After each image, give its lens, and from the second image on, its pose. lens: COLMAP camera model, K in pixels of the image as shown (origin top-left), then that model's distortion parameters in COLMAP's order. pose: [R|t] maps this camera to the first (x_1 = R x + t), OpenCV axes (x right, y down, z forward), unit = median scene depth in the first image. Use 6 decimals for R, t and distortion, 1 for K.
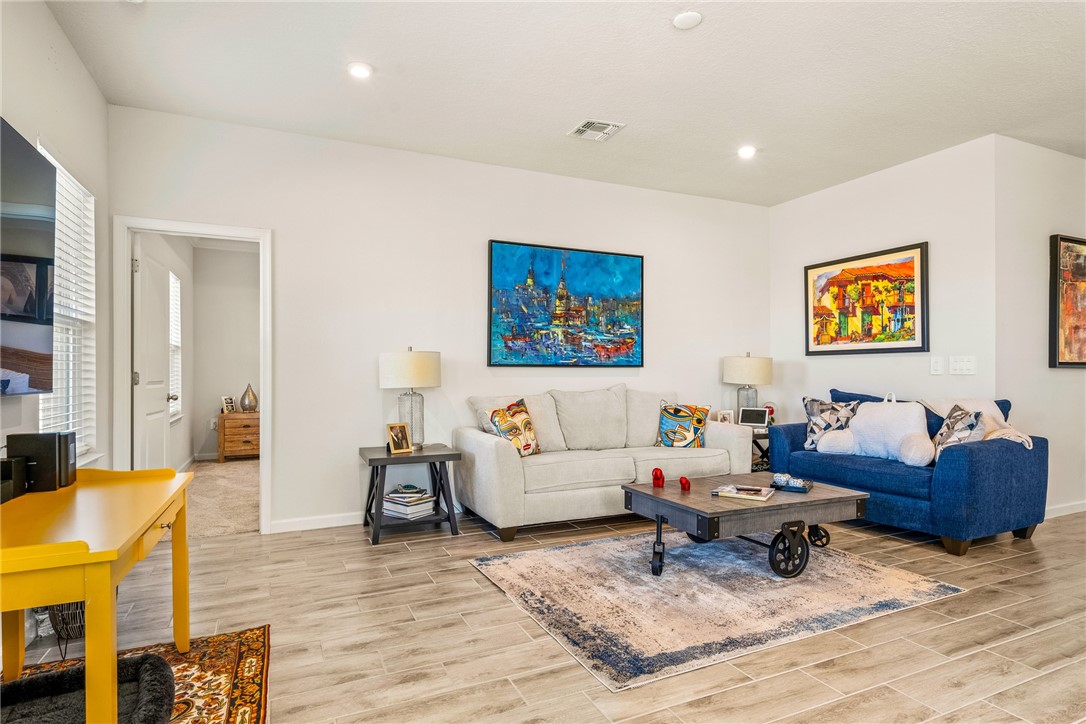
lens RADIAL K [[588.2, 0, 545.9], [0, 588.2, 367.6], [0, 0, 1]] dist [0.002932, -0.000303]
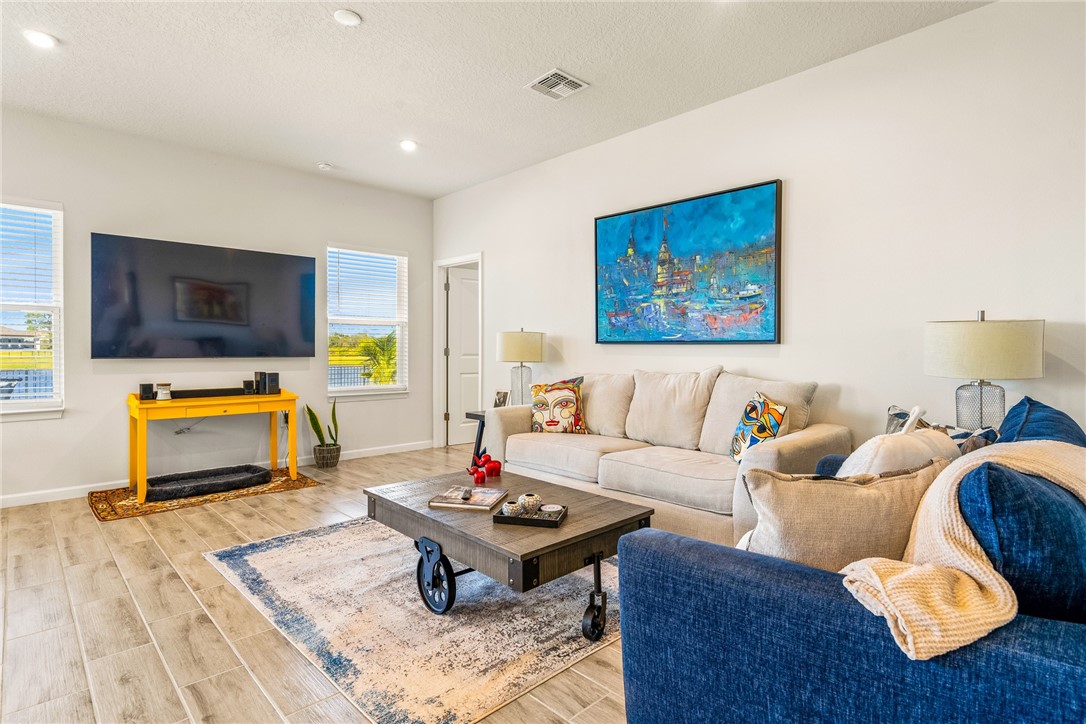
lens RADIAL K [[560.7, 0, 541.5], [0, 560.7, 353.4], [0, 0, 1]] dist [-0.000161, 0.000933]
pose [[0.311938, 0.012678, -0.950018, 0.756640], [0.005510, 0.999870, 0.015152, -0.000504], [0.950087, -0.009961, 0.311827, 0.583990]]
